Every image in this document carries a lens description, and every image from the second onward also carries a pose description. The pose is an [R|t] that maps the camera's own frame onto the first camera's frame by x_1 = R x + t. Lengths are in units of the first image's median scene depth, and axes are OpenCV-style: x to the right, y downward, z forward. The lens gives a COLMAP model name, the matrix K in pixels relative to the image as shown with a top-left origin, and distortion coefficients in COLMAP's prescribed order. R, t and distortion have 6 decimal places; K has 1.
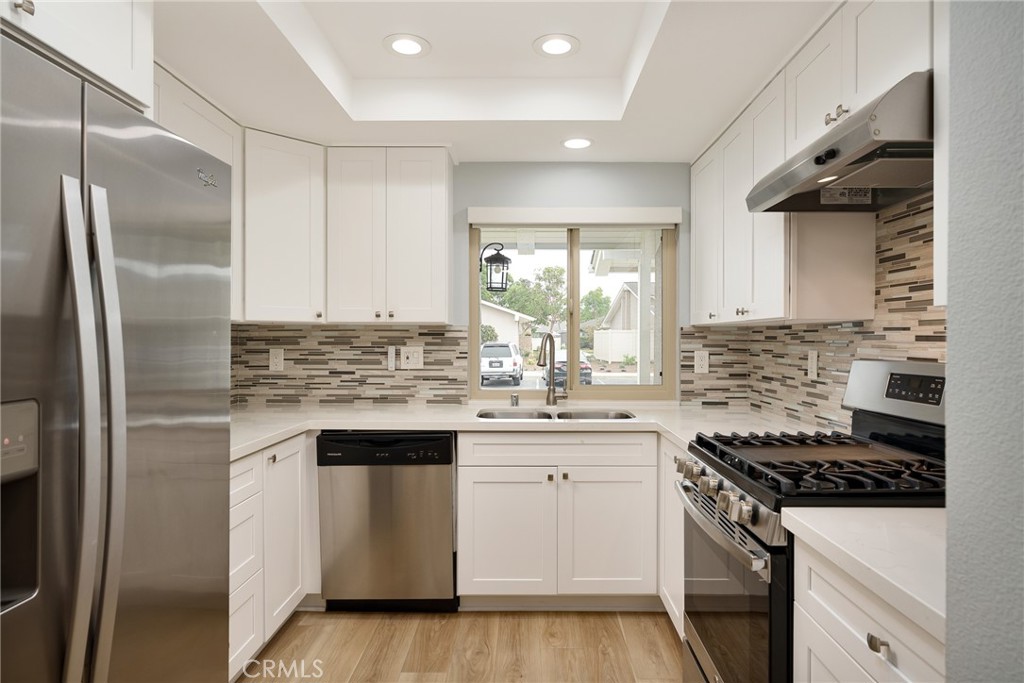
lens RADIAL K [[589.8, 0, 529.5], [0, 589.8, 342.4], [0, 0, 1]] dist [-0.001278, 0.000280]
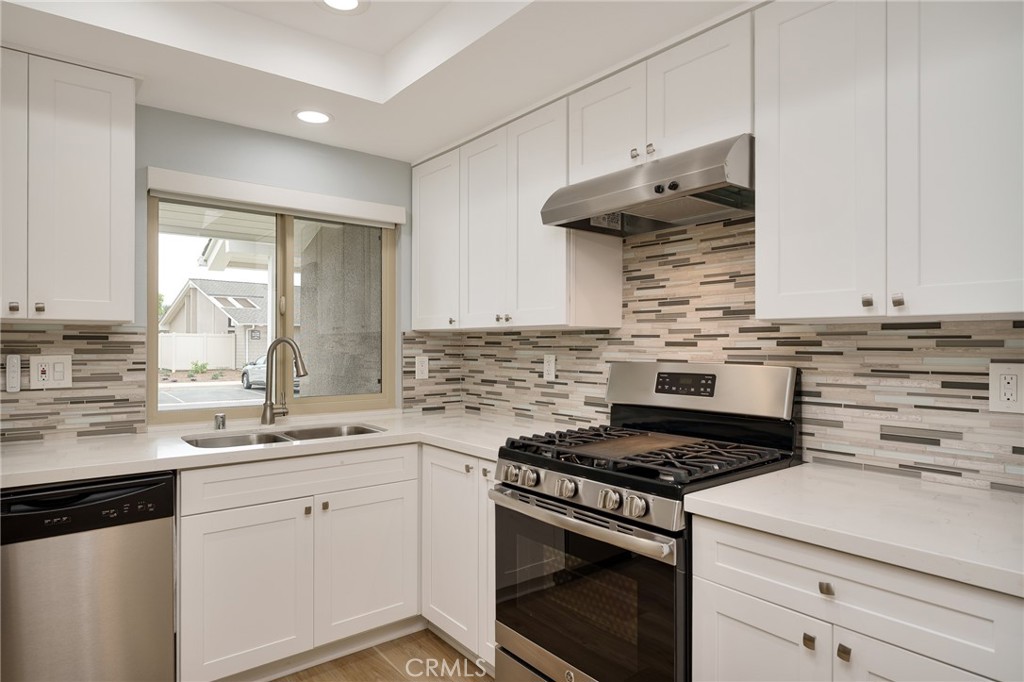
lens RADIAL K [[599.4, 0, 512.4], [0, 599.4, 344.3], [0, 0, 1]] dist [0.000047, 0.000539]
pose [[0.780438, -0.000294, 0.625233, -0.222353], [0.003184, 0.999989, -0.003504, -0.001712], [-0.625224, 0.004726, 0.780431, 0.128741]]
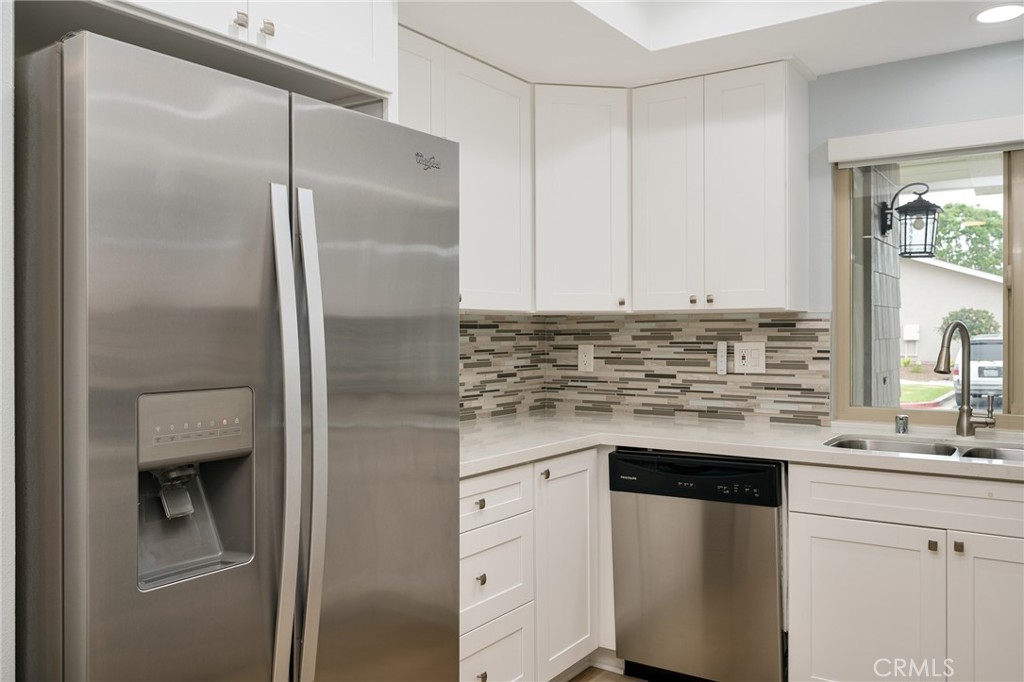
lens RADIAL K [[828.1, 0, 512.0], [0, 828.1, 341.0], [0, 0, 1]] dist [0.001695, -0.001028]
pose [[0.825238, 0.000995, -0.564785, 0.138105], [0.001506, 0.999991, 0.003961, 0.001057], [0.564784, -0.004119, 0.825229, -0.005046]]
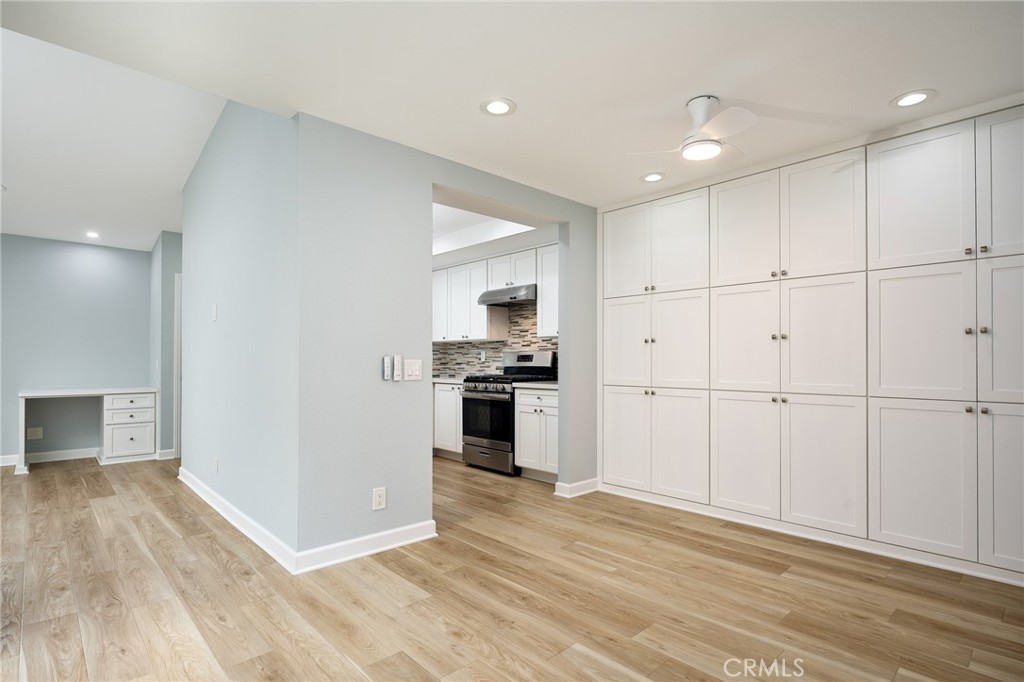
lens RADIAL K [[524.7, 0, 505.7], [0, 524.7, 342.7], [0, 0, 1]] dist [0.000457, 0.000386]
pose [[0.739736, 0.019826, 0.672605, -0.898412], [0.006630, 0.999303, -0.036748, 0.053048], [-0.672864, 0.031643, 0.739089, -0.740523]]
